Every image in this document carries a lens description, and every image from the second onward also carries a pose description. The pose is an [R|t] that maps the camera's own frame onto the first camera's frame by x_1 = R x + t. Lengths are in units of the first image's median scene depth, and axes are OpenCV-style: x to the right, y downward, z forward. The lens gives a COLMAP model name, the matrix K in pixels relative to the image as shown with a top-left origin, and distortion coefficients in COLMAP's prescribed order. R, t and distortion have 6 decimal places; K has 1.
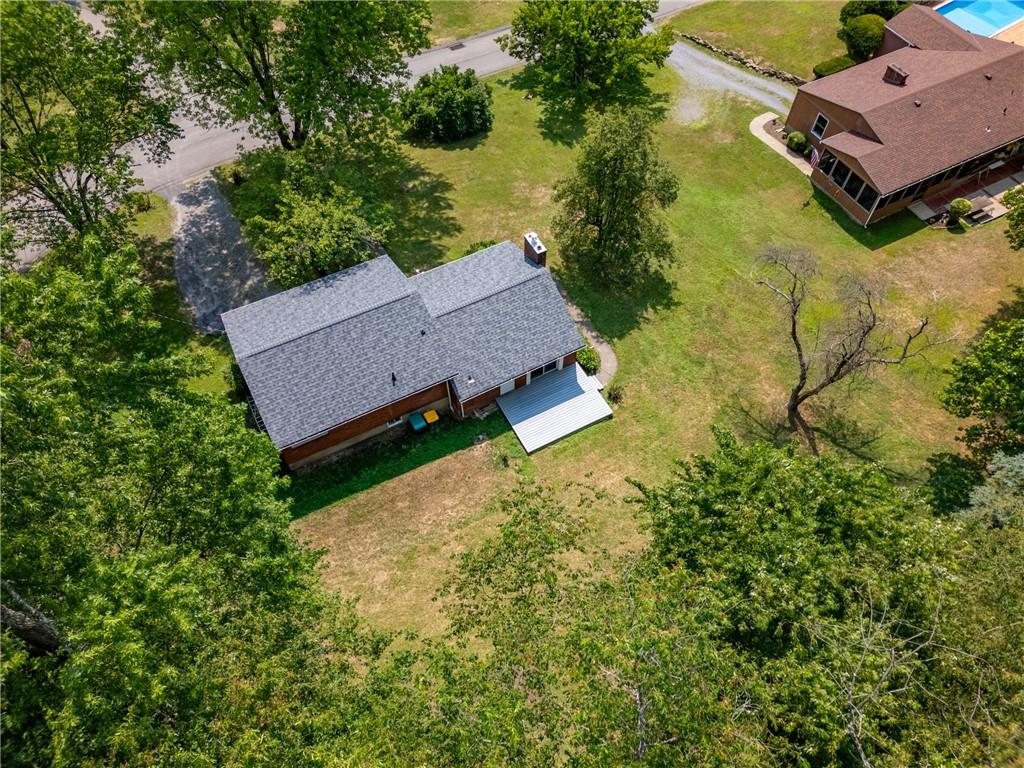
lens RADIAL K [[724.4, 0, 512.0], [0, 724.4, 384.0], [0, 0, 1]] dist [0.022089, -0.000989]
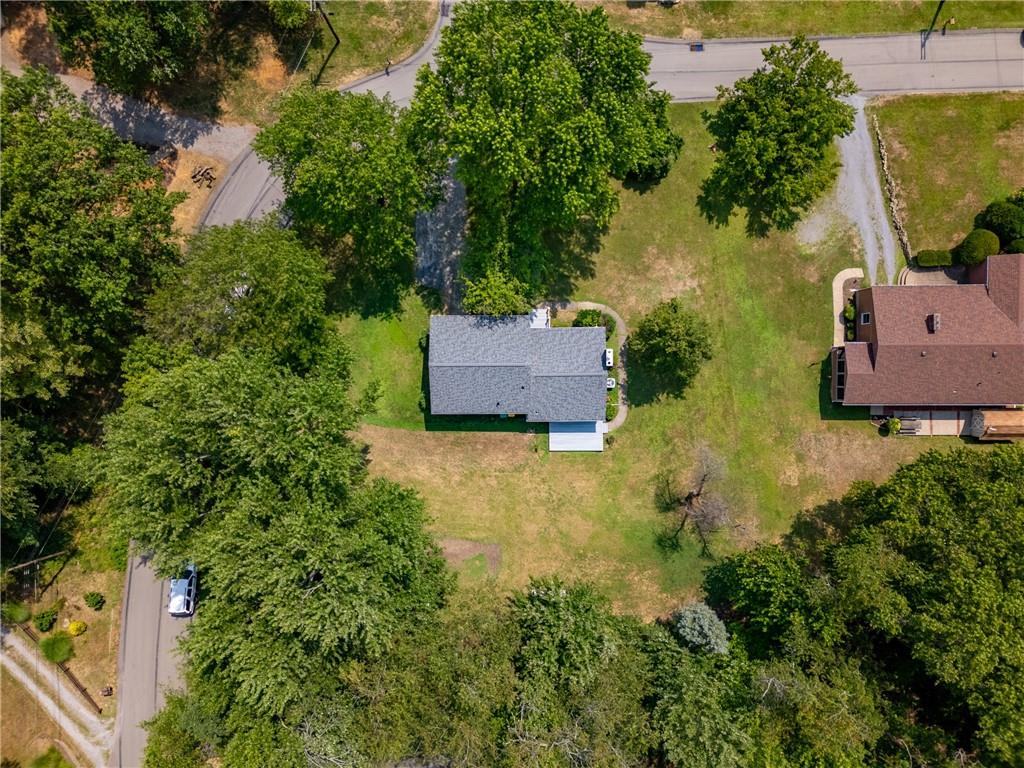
lens RADIAL K [[724.4, 0, 512.0], [0, 724.4, 384.0], [0, 0, 1]] dist [0.022089, -0.000989]
pose [[0.883155, 0.469067, -0.003794, -0.110282], [-0.384904, 0.729269, 0.565700, -0.845444], [0.268118, -0.498140, 0.824603, -0.396038]]
